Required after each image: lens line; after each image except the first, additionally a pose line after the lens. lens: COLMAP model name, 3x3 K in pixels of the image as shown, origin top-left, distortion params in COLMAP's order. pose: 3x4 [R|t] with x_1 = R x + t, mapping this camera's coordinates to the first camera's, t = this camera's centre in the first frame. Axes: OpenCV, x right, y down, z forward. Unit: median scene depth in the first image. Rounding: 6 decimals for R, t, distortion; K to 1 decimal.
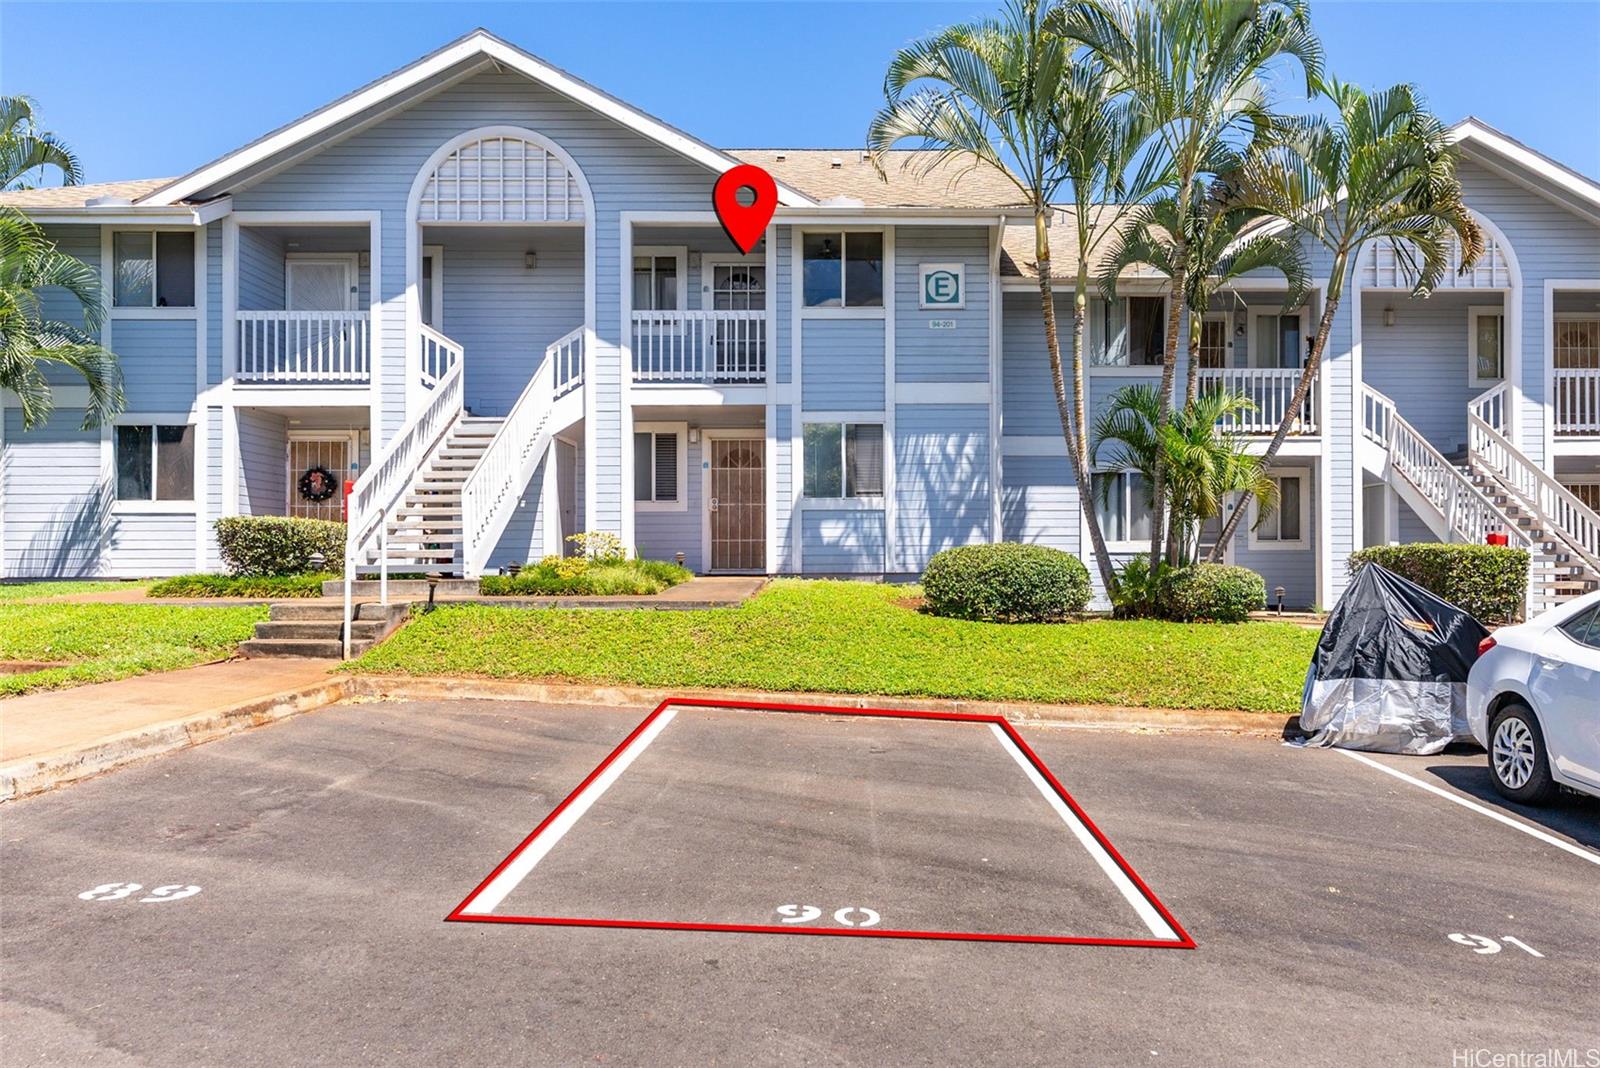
lens RADIAL K [[1156.0, 0, 800.0], [0, 1156.0, 551.8], [0, 0, 1]] dist [0.000293, 0.000914]
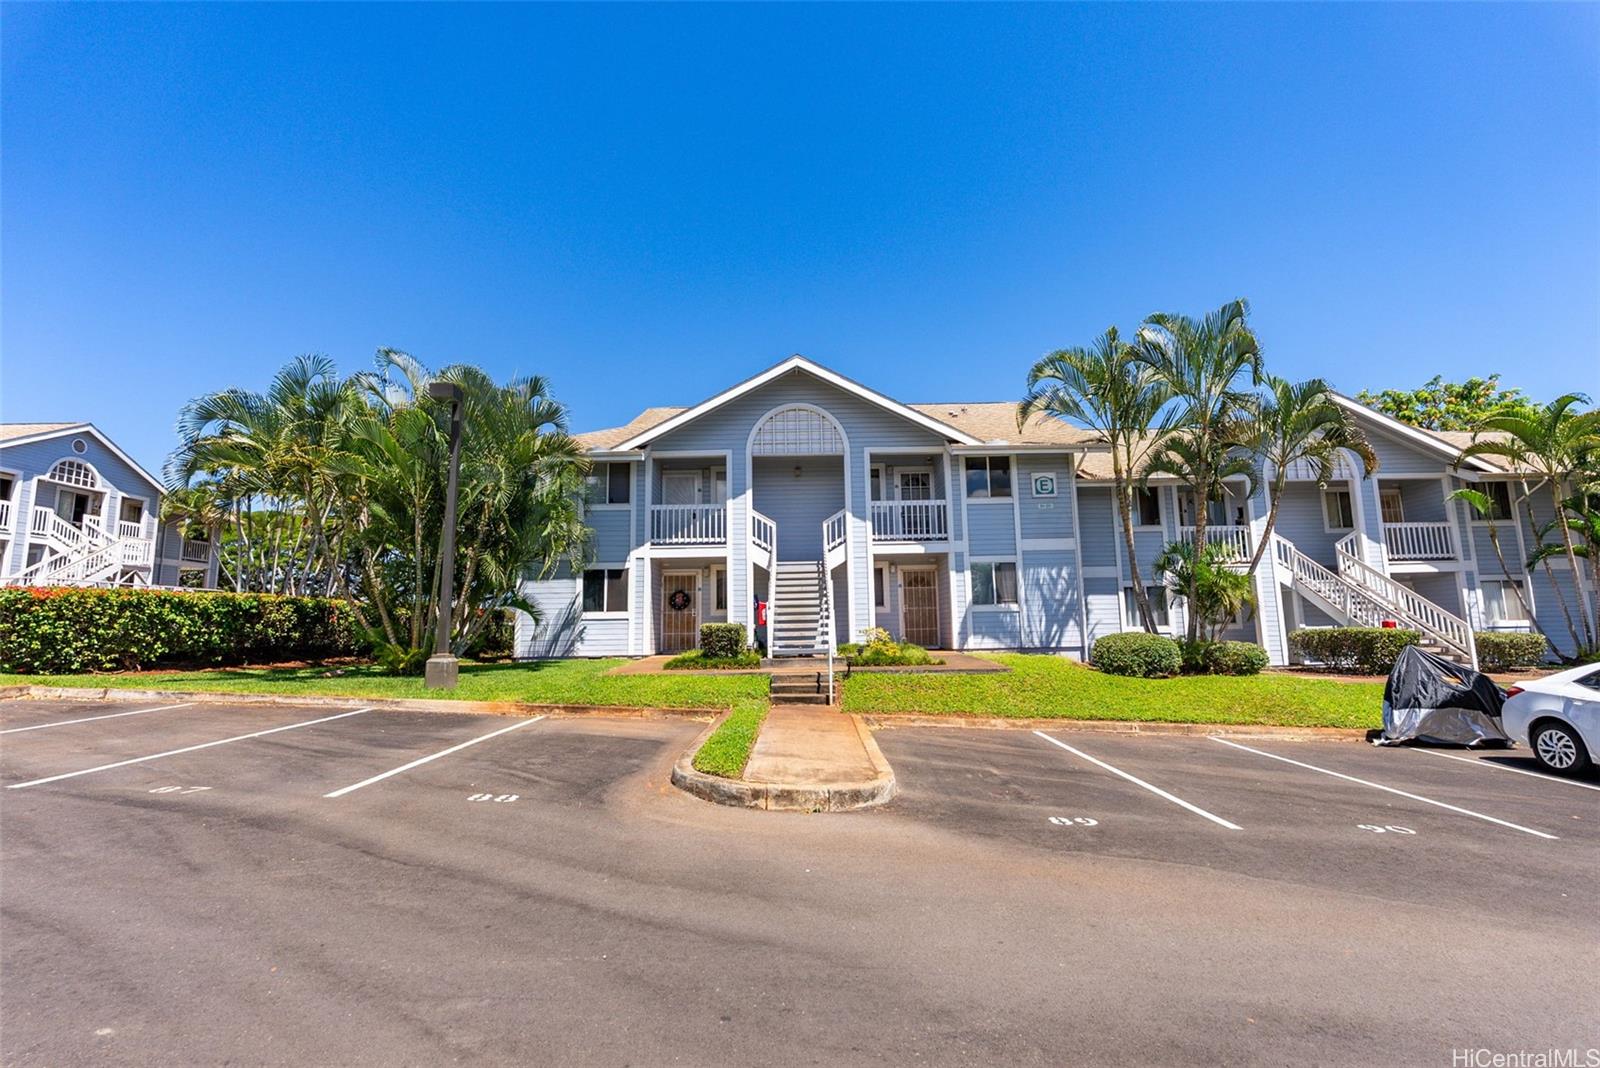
lens RADIAL K [[719.8, 0, 798.1], [0, 719.8, 521.8], [0, 0, 1]] dist [-0.004209, 0.001357]
pose [[0.999790, -0.015912, -0.012925, -0.245518], [0.013882, 0.989435, -0.144311, -0.017649], [0.015085, 0.144101, 0.989448, -0.100106]]
